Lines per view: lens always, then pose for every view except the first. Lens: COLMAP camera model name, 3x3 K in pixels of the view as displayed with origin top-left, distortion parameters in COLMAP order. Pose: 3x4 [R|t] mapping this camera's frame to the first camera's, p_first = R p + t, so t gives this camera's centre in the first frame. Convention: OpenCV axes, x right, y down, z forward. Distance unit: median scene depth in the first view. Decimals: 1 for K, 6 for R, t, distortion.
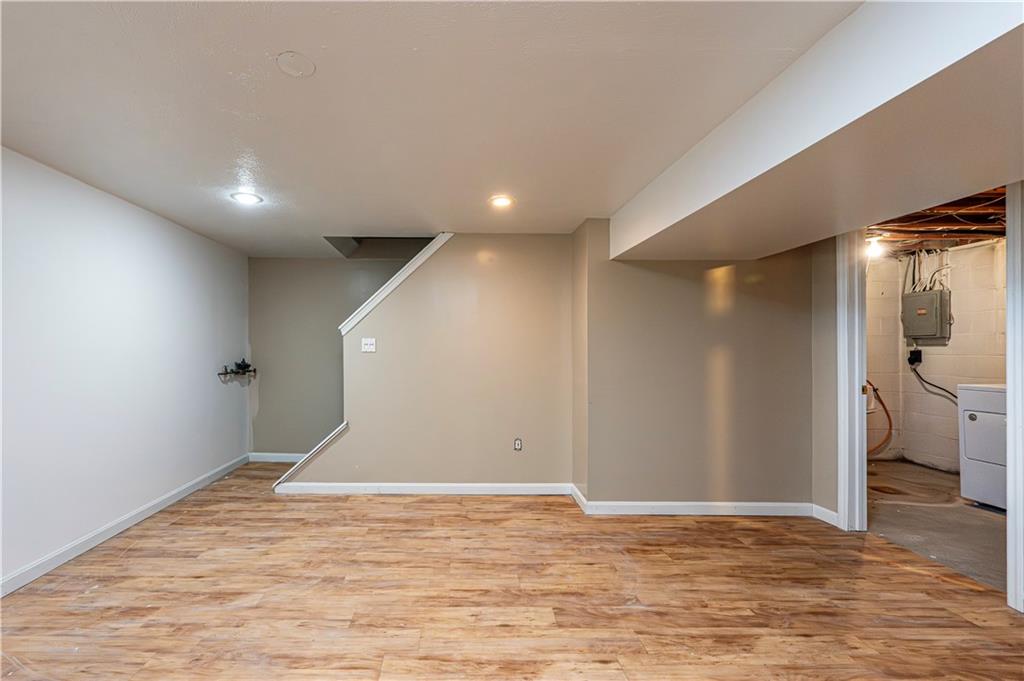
lens RADIAL K [[428.3, 0, 459.6], [0, 428.3, 355.7], [0, 0, 1]] dist [-0.000505, 0.000036]
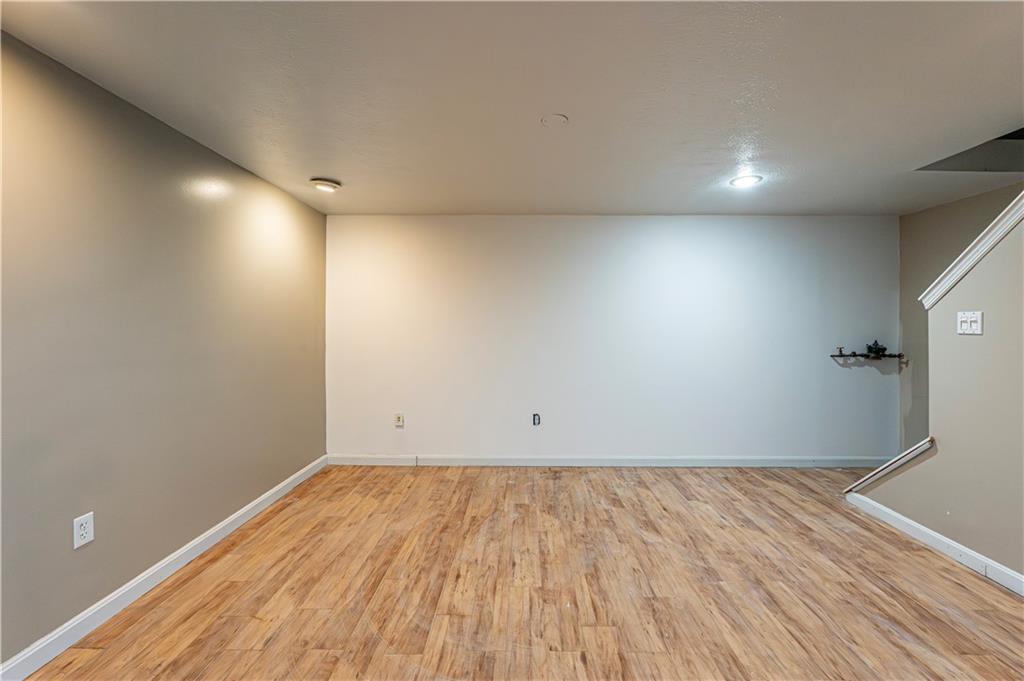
lens RADIAL K [[407.5, 0, 515.6], [0, 407.5, 331.5], [0, 0, 1]] dist [-0.000659, -0.000060]
pose [[-0.020017, 0.003698, -0.999793, 0.439868], [-0.012979, 0.999908, 0.003958, -0.007056], [0.999715, 0.013055, -0.019968, 0.416828]]
